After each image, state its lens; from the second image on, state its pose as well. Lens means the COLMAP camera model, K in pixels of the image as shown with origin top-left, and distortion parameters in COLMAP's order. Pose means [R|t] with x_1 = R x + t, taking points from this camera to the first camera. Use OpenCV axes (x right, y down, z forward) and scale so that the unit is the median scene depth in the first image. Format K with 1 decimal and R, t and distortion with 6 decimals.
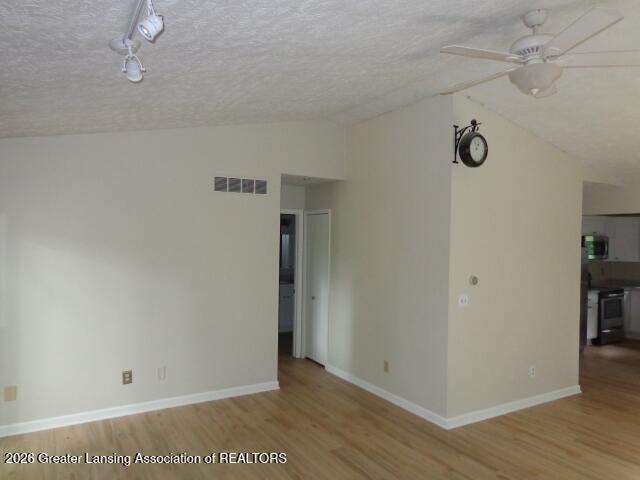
lens RADIAL K [[454.0, 0, 324.3], [0, 454.0, 240.2], [0, 0, 1]] dist [0.005196, 0.000225]
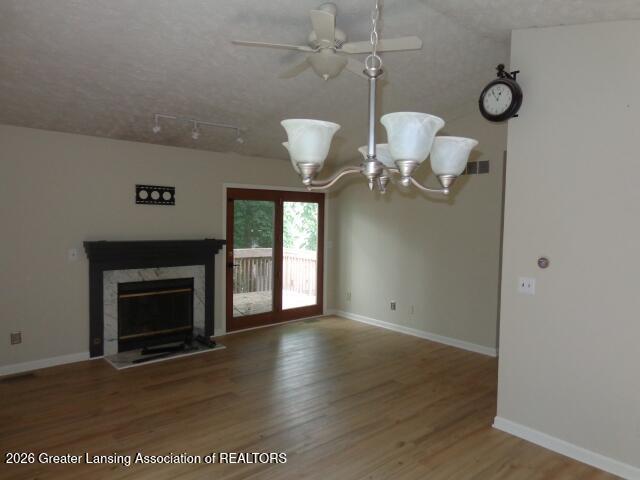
lens RADIAL K [[454.0, 0, 324.3], [0, 454.0, 240.2], [0, 0, 1]] dist [0.005196, 0.000225]
pose [[0.187862, 0.041143, -0.981333, 1.055264], [-0.022167, 0.999045, 0.037642, 0.031975], [0.981945, 0.014681, 0.188595, 0.511057]]
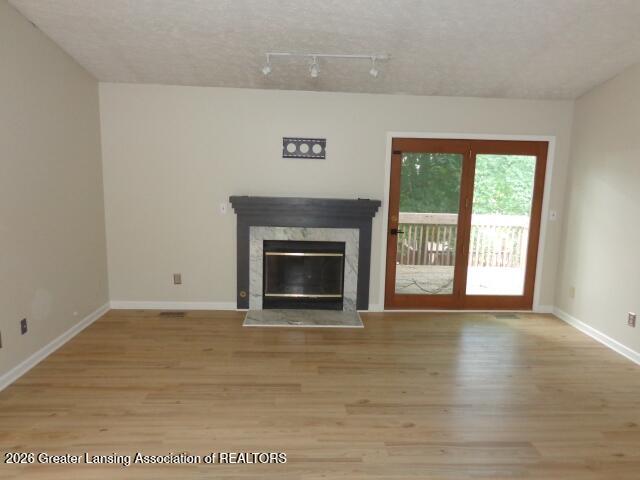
lens RADIAL K [[454.0, 0, 324.3], [0, 454.0, 240.2], [0, 0, 1]] dist [0.005196, 0.000225]
pose [[-0.480992, 0.109730, -0.869831, 0.719797], [-0.038541, 0.988531, 0.146016, 0.025128], [0.875877, 0.103756, -0.471247, 0.909747]]
